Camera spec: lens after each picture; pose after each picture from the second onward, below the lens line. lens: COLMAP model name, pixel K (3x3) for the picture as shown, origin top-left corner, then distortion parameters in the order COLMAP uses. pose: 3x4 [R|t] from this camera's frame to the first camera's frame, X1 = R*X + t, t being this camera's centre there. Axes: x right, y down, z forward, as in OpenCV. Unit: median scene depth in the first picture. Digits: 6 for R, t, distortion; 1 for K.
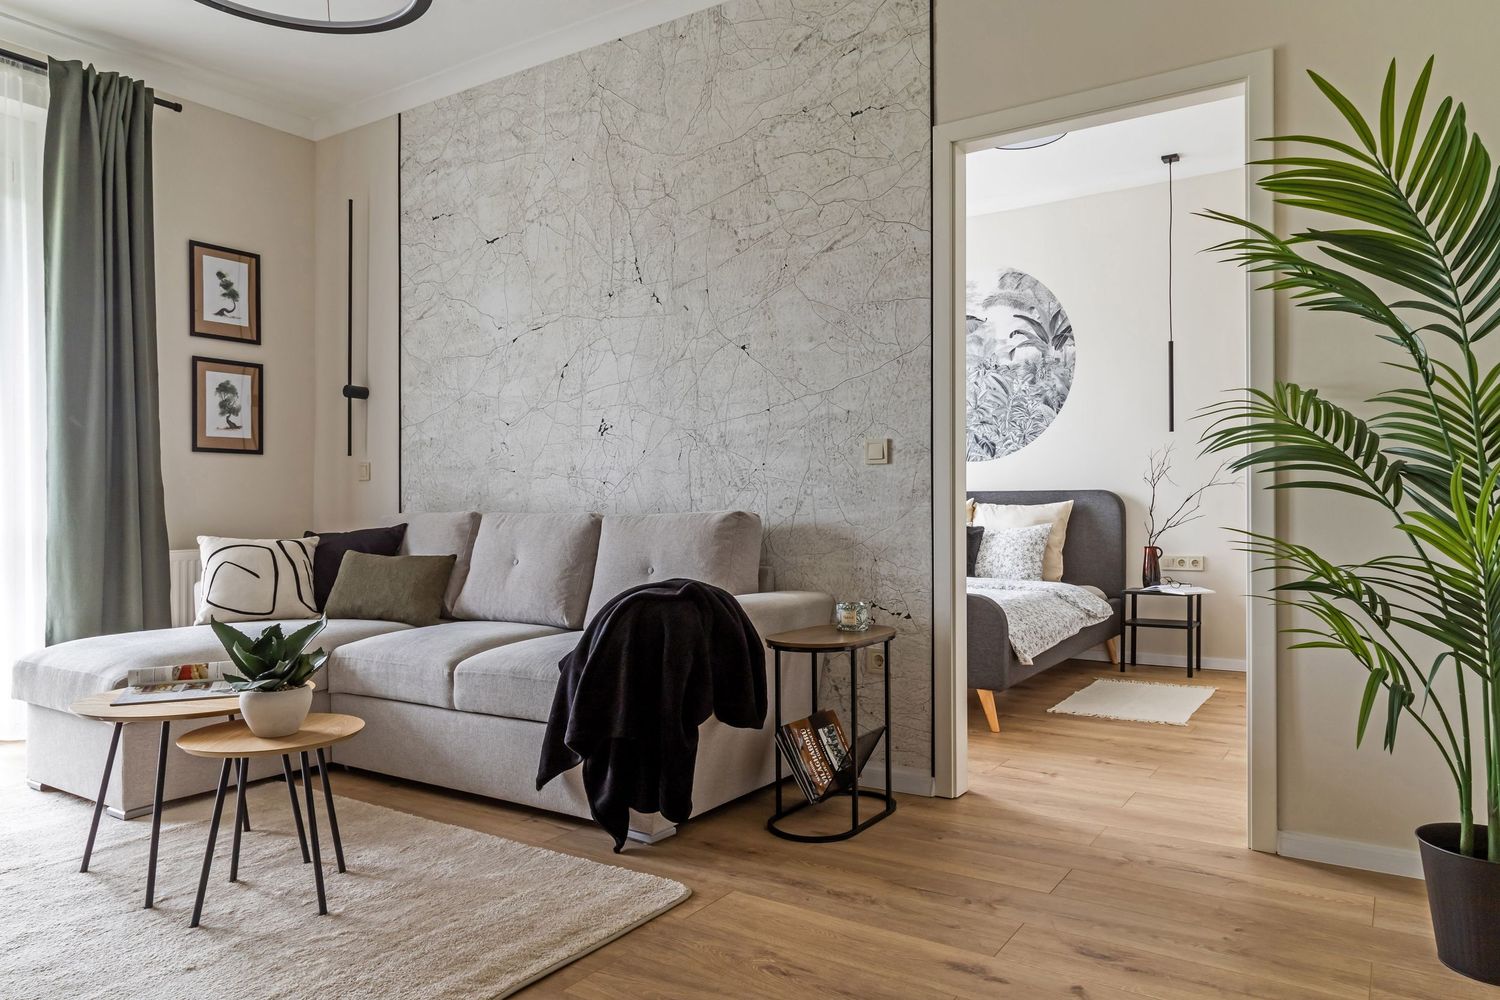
lens RADIAL K [[1000.8, 0, 755.1], [0, 1000.8, 500.0], [0, 0, 1]] dist [0.000838, 0.000155]
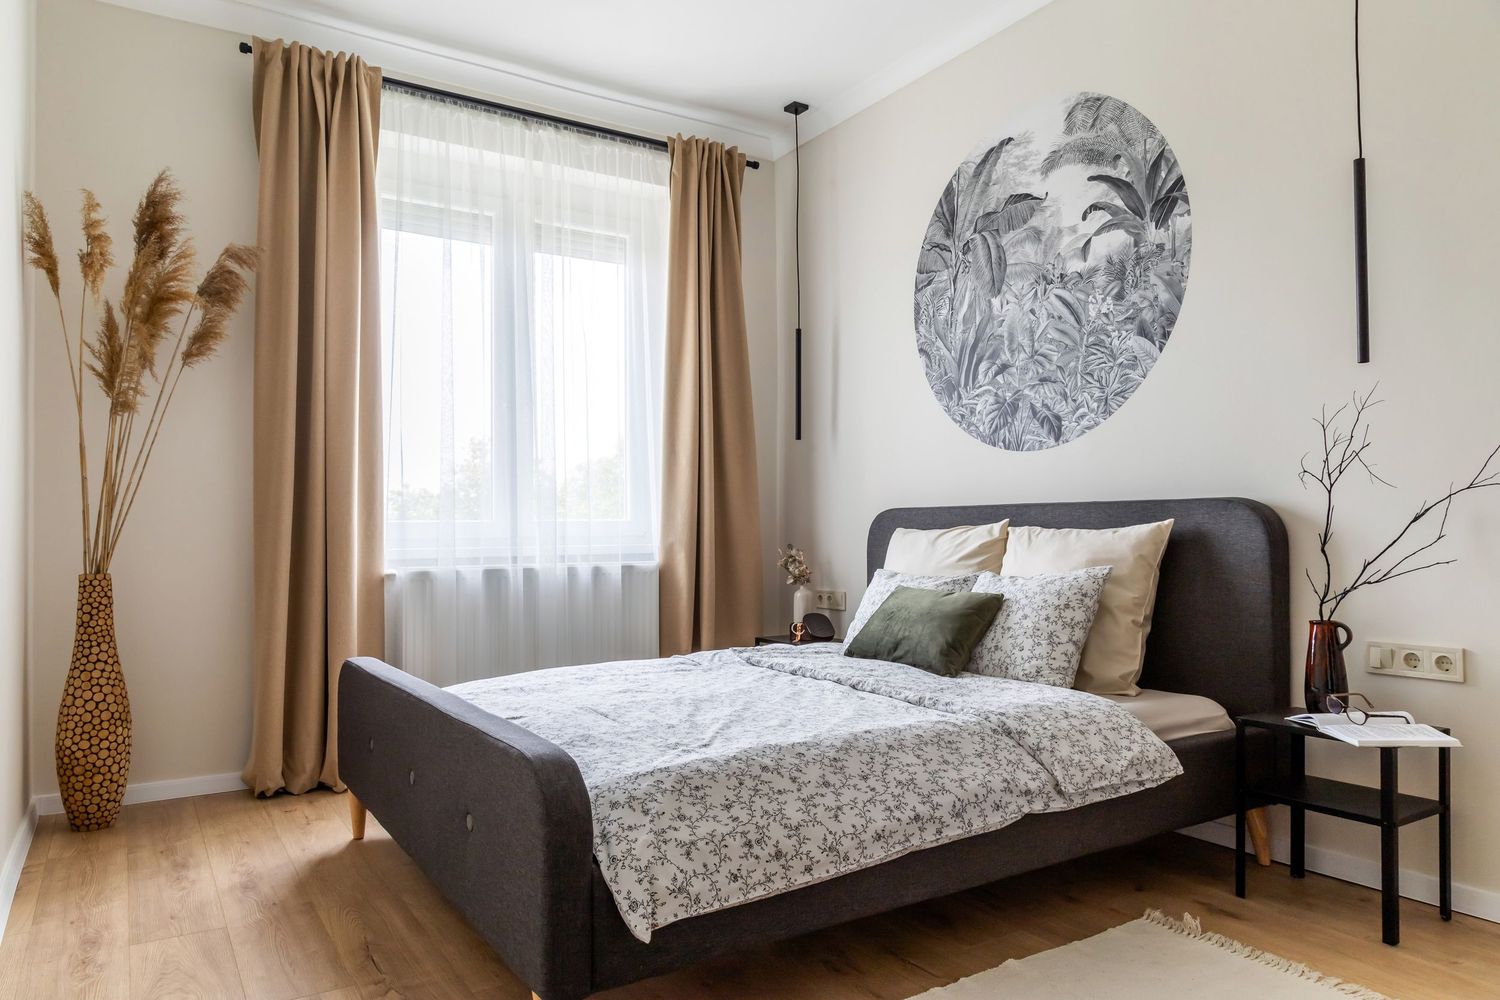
lens RADIAL K [[1000.8, 0, 753.4], [0, 1000.8, 499.6], [0, 0, 1]] dist [0.000838, 0.000155]
pose [[0.915365, -0.010750, -0.402480, 0.313977], [0.000807, 0.999690, -0.024865, 0.002593], [0.402623, 0.022436, 0.915091, 0.443690]]
